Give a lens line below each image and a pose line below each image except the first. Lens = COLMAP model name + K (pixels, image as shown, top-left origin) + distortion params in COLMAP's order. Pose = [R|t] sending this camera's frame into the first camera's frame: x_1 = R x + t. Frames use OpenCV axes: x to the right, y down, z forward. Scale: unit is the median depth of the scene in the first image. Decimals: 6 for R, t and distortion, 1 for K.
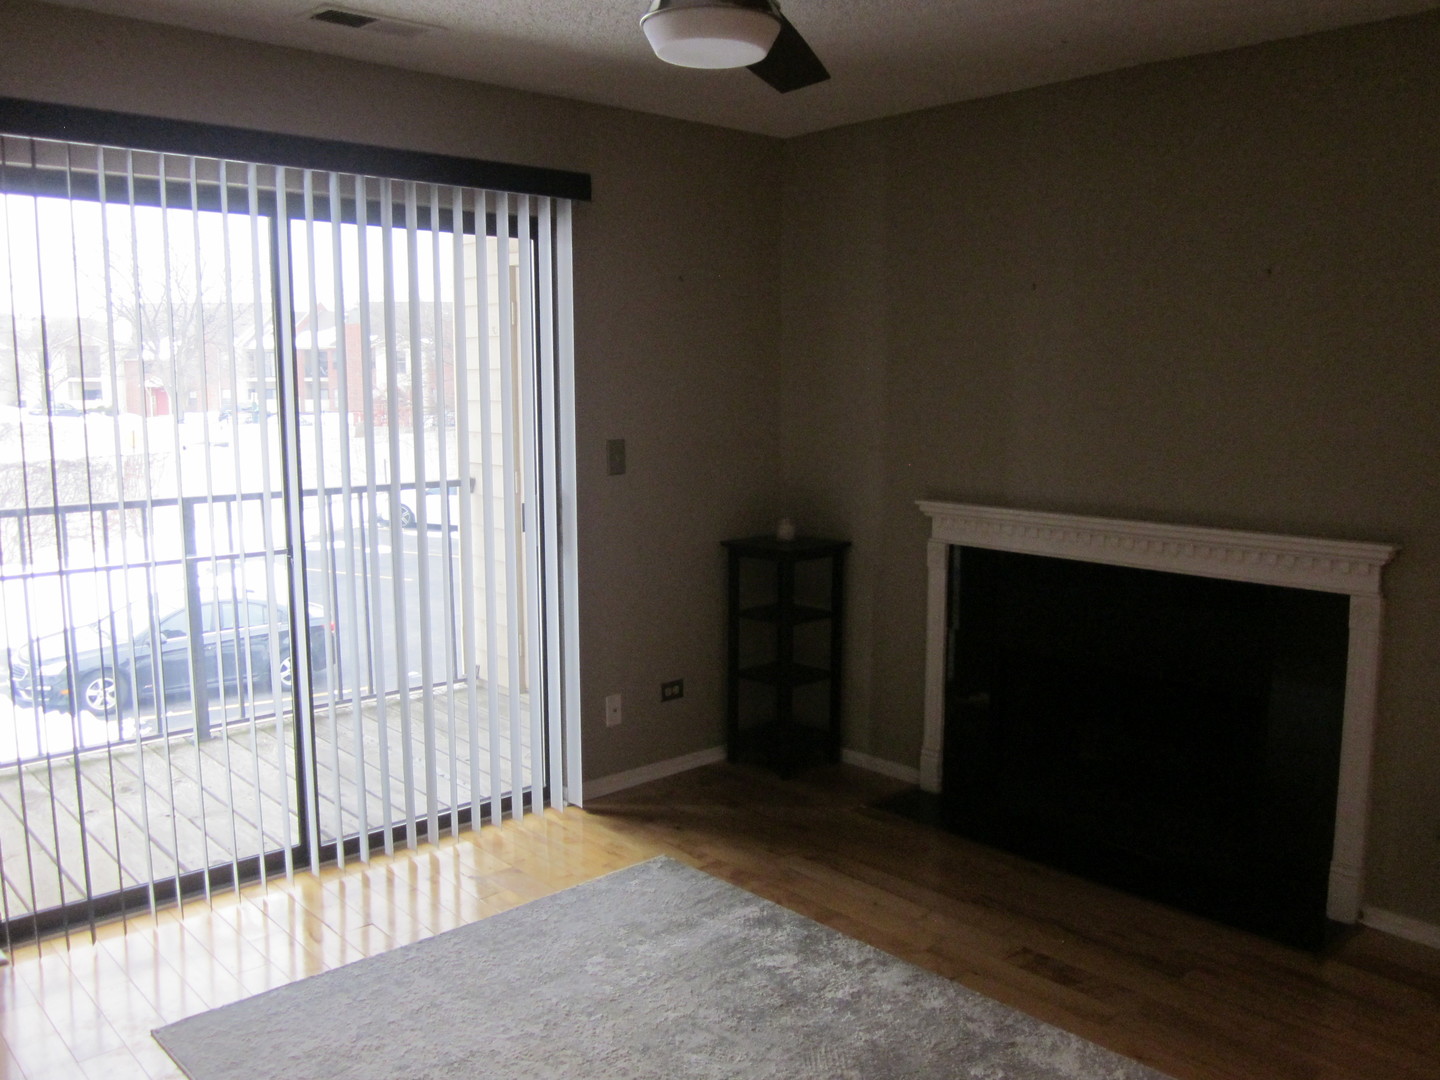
lens RADIAL K [[1218.1, 0, 718.7], [0, 1218.1, 537.0], [0, 0, 1]] dist [-0.034949, 0.011402]
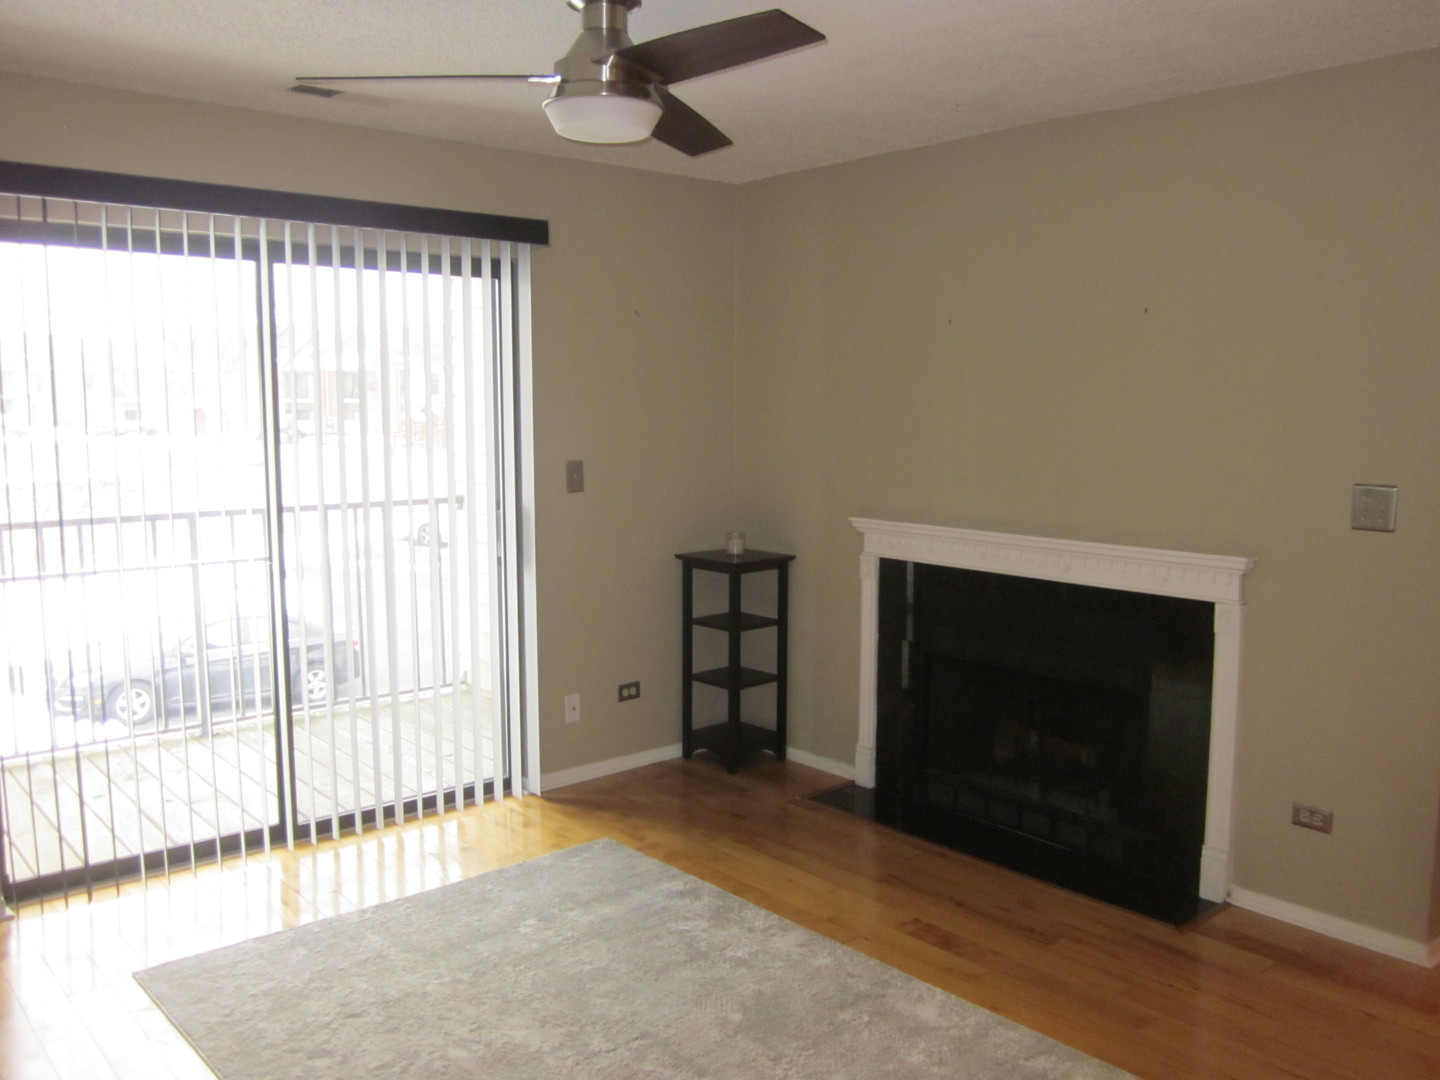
lens RADIAL K [[1218.1, 0, 721.5], [0, 1218.1, 546.1], [0, 0, 1]] dist [-0.034949, 0.011402]
pose [[0.999707, 0.004225, -0.023821, 0.092770], [-0.004437, 0.999951, -0.008866, 0.007717], [0.023783, 0.008969, 0.999677, -0.112167]]
